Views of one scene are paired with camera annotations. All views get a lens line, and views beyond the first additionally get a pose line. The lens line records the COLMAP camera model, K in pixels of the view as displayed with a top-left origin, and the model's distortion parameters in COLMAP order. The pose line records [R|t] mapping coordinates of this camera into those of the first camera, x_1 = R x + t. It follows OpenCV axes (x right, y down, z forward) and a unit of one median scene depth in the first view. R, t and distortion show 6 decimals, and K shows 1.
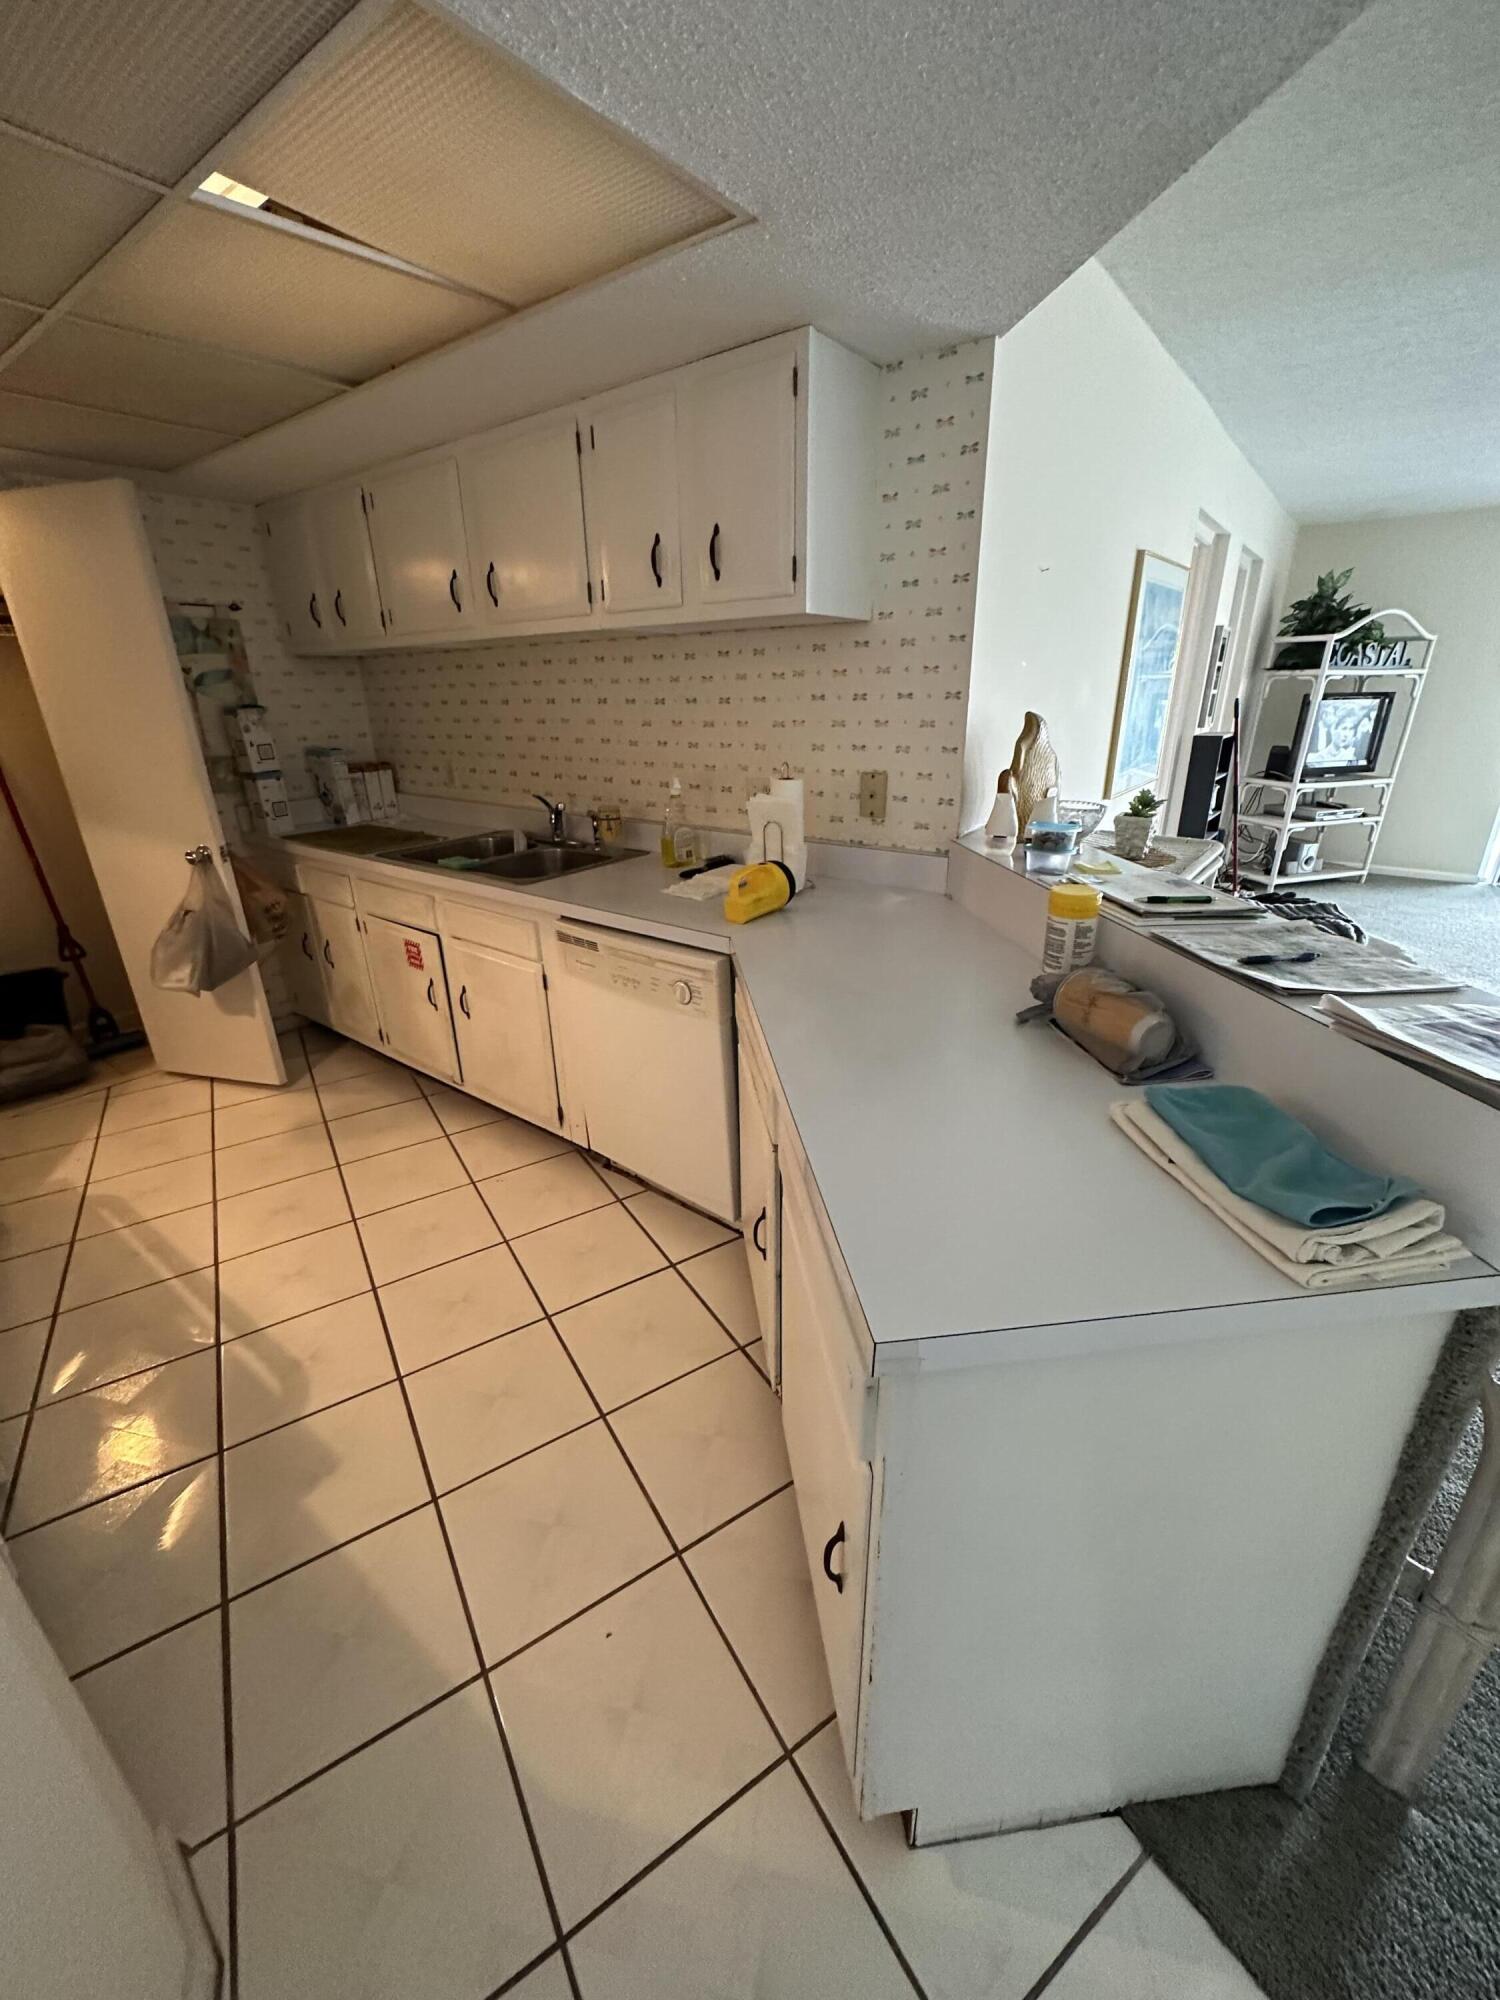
lens RADIAL K [[797.4, 0, 750.0], [0, 797.4, 1000.0], [0, 0, 1]] dist [-0.001477, -0.000238]
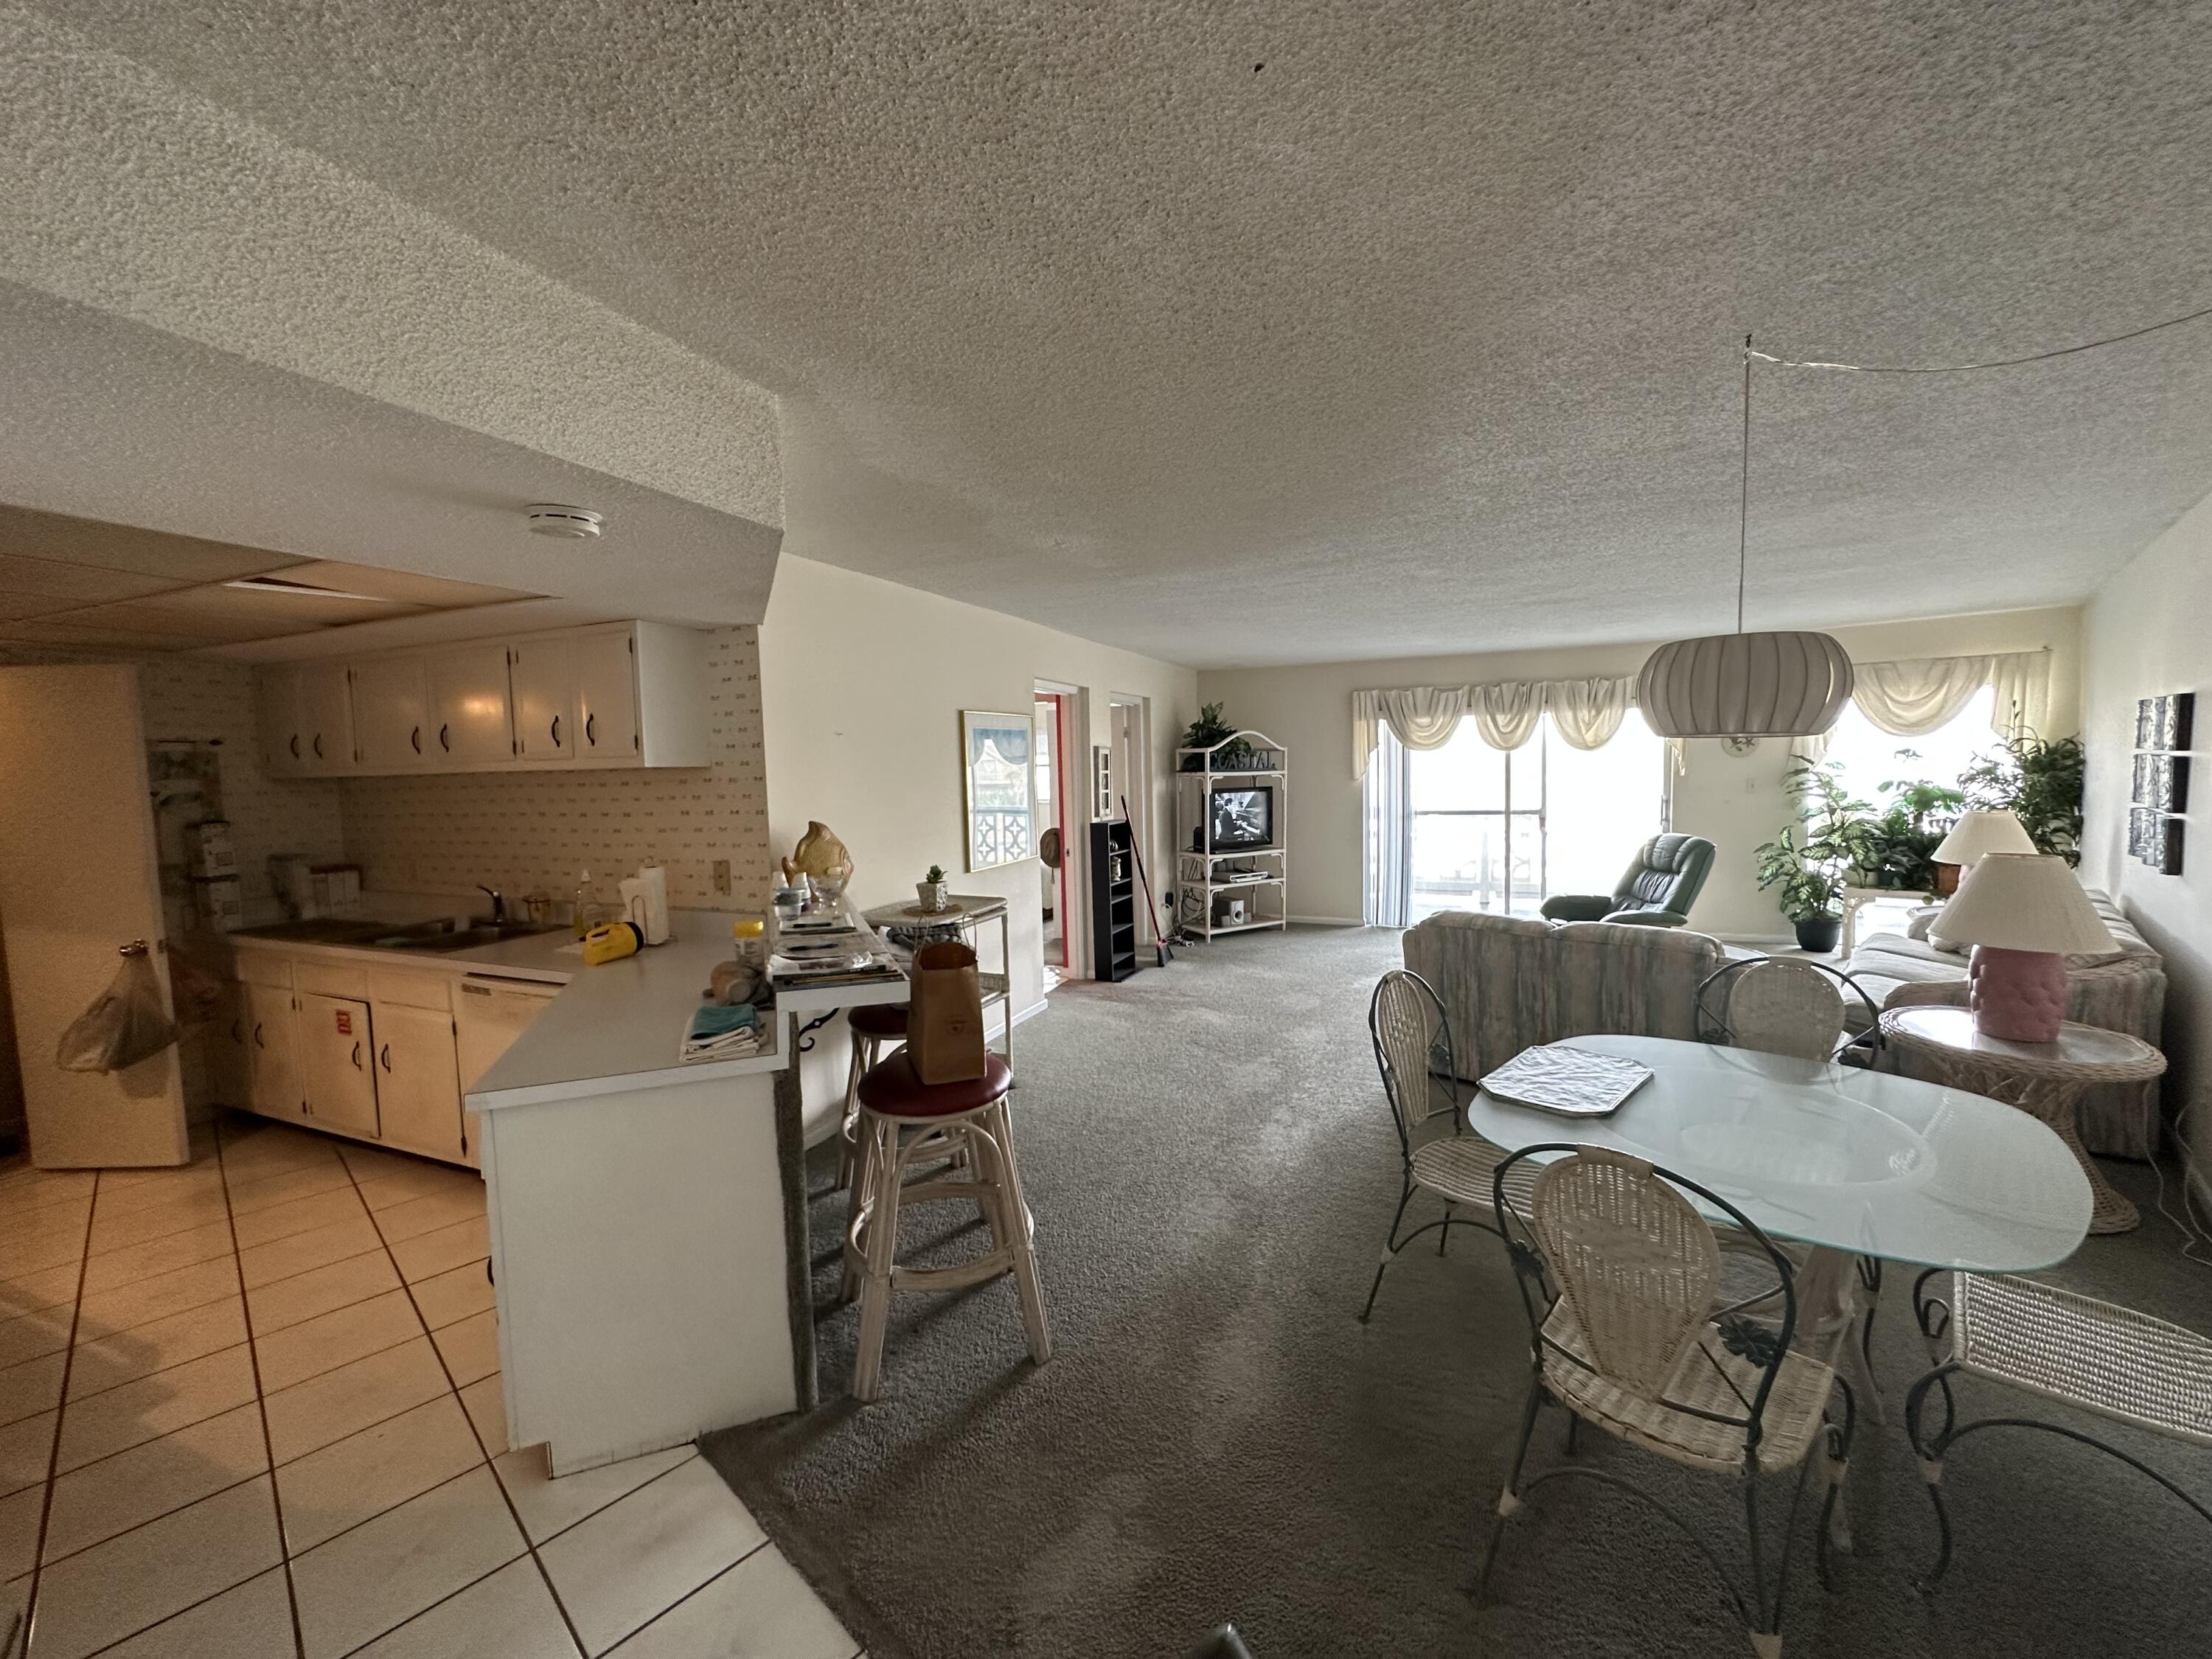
lens RADIAL K [[882.0, 0, 1106.0], [0, 882.0, 829.5], [0, 0, 1]] dist [-0.001477, -0.000238]
pose [[0.968384, -0.024452, 0.248263, 0.313281], [0.098240, 0.952148, -0.289419, 0.141759], [-0.229306, 0.304659, 0.924447, -0.484582]]
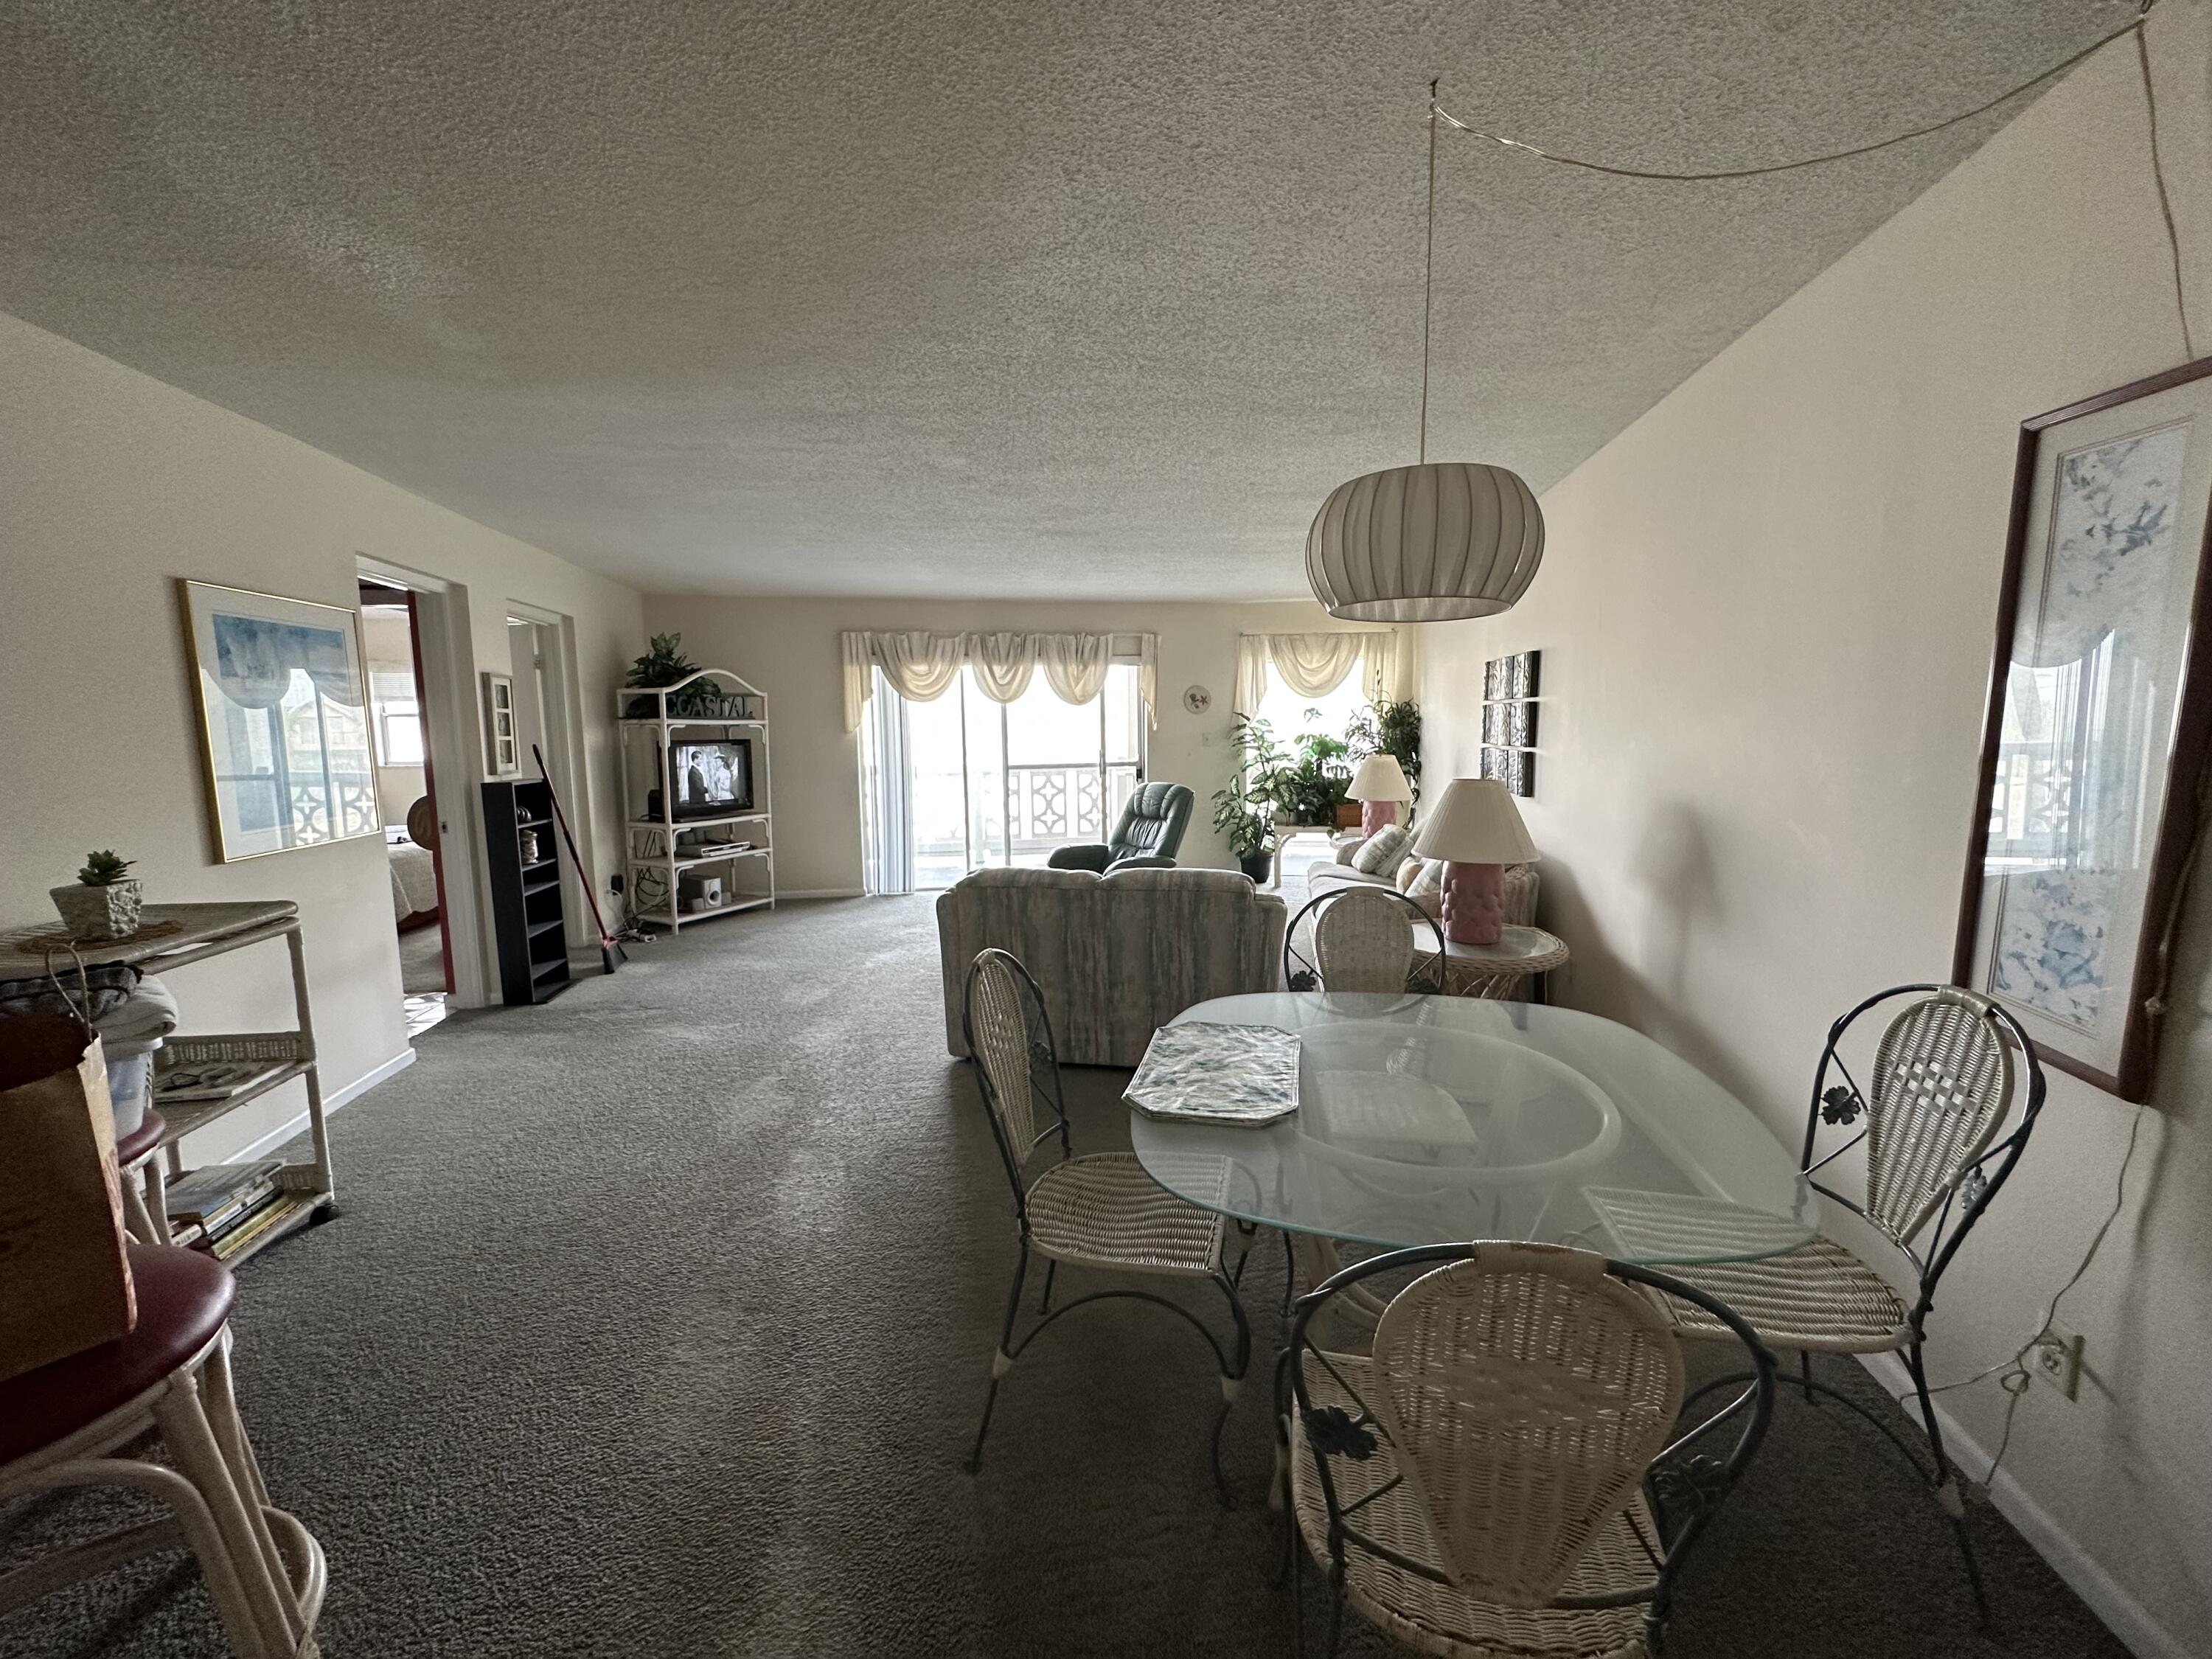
lens RADIAL K [[882.0, 0, 1106.0], [0, 882.0, 829.5], [0, 0, 1]] dist [-0.001477, -0.000238]
pose [[0.671987, -0.075574, 0.736697, 0.409329], [0.269358, 0.951588, -0.148079, 0.085158], [-0.689841, 0.297942, 0.659811, -0.202238]]
